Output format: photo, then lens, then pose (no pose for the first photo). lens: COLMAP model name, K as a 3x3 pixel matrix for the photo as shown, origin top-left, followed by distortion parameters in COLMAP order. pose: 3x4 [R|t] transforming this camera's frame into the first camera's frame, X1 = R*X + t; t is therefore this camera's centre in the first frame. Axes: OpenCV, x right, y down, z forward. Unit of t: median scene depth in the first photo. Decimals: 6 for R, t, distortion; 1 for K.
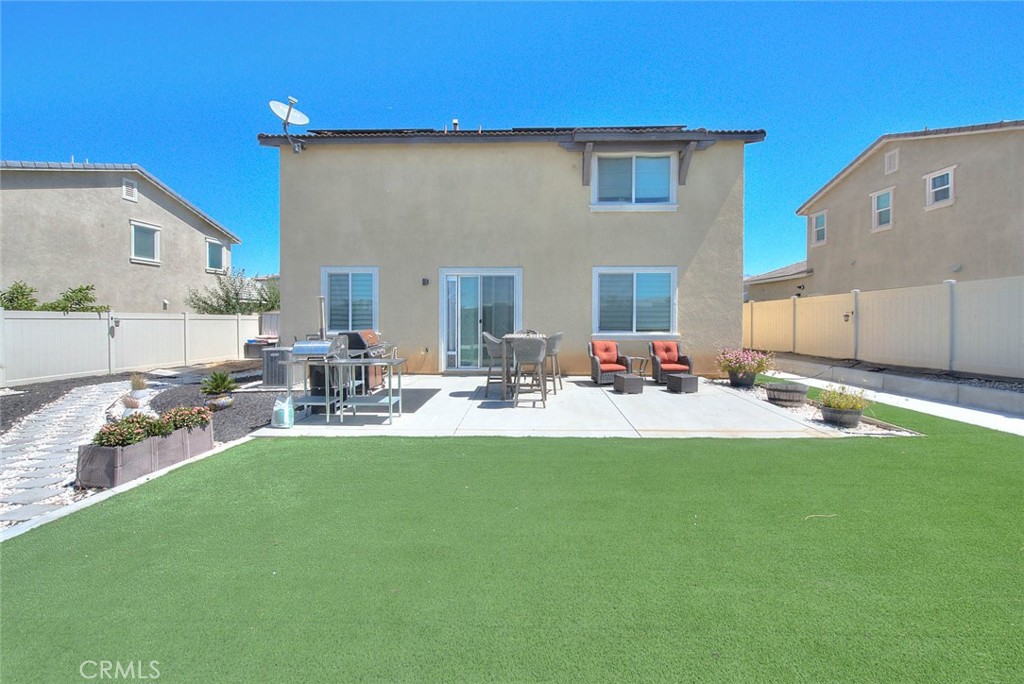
lens RADIAL K [[409.9, 0, 518.8], [0, 409.9, 328.7], [0, 0, 1]] dist [0.004331, -0.002882]
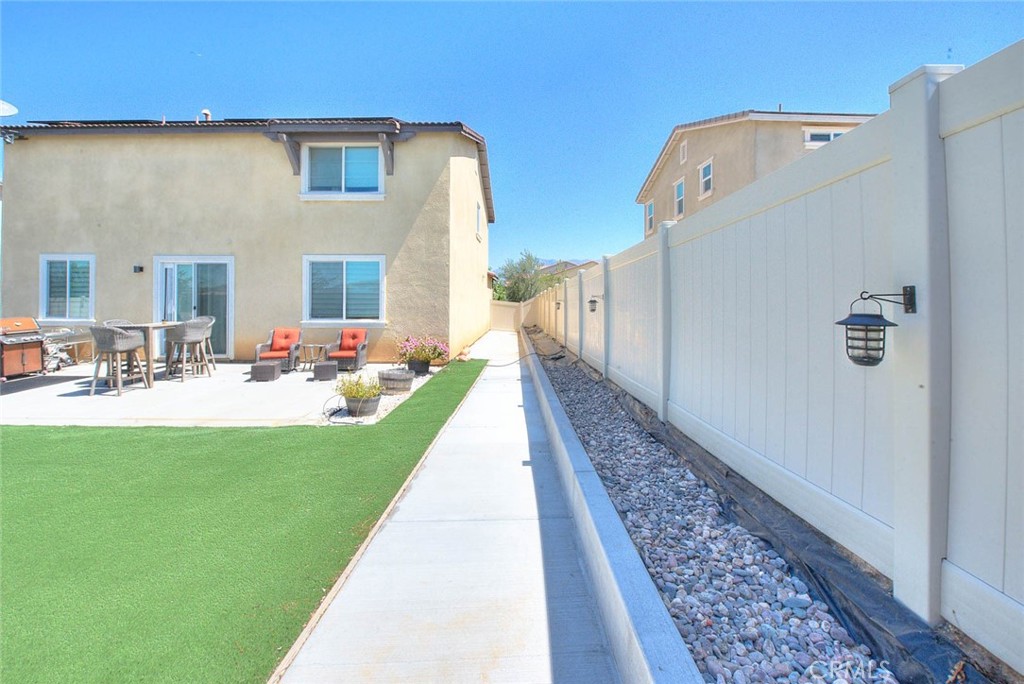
lens RADIAL K [[409.9, 0, 504.6], [0, 409.9, 305.2], [0, 0, 1]] dist [0.004331, -0.002882]
pose [[0.999991, 0.003313, -0.002634, 0.680382], [-0.003374, 0.999719, -0.023478, -0.004281], [0.002555, 0.023486, 0.999721, -0.008593]]
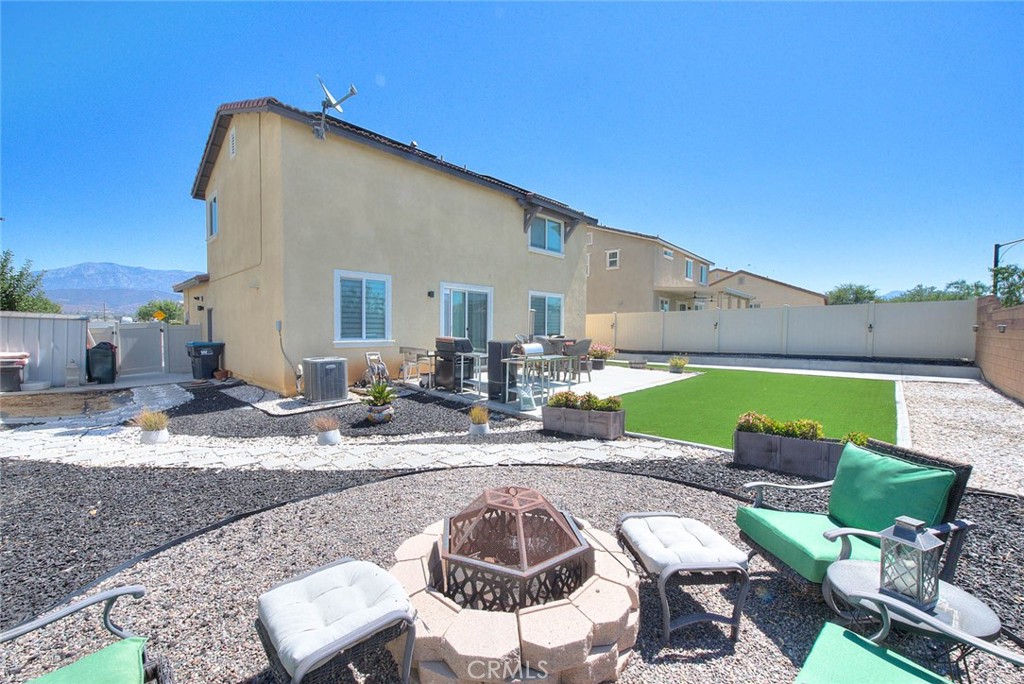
lens RADIAL K [[409.9, 0, 520.4], [0, 409.9, 339.1], [0, 0, 1]] dist [0.004331, -0.002882]
pose [[0.653038, -0.020508, 0.757047, -0.916169], [0.011482, 0.999787, 0.017178, -0.006738], [-0.757238, -0.002525, 0.653134, 0.093994]]
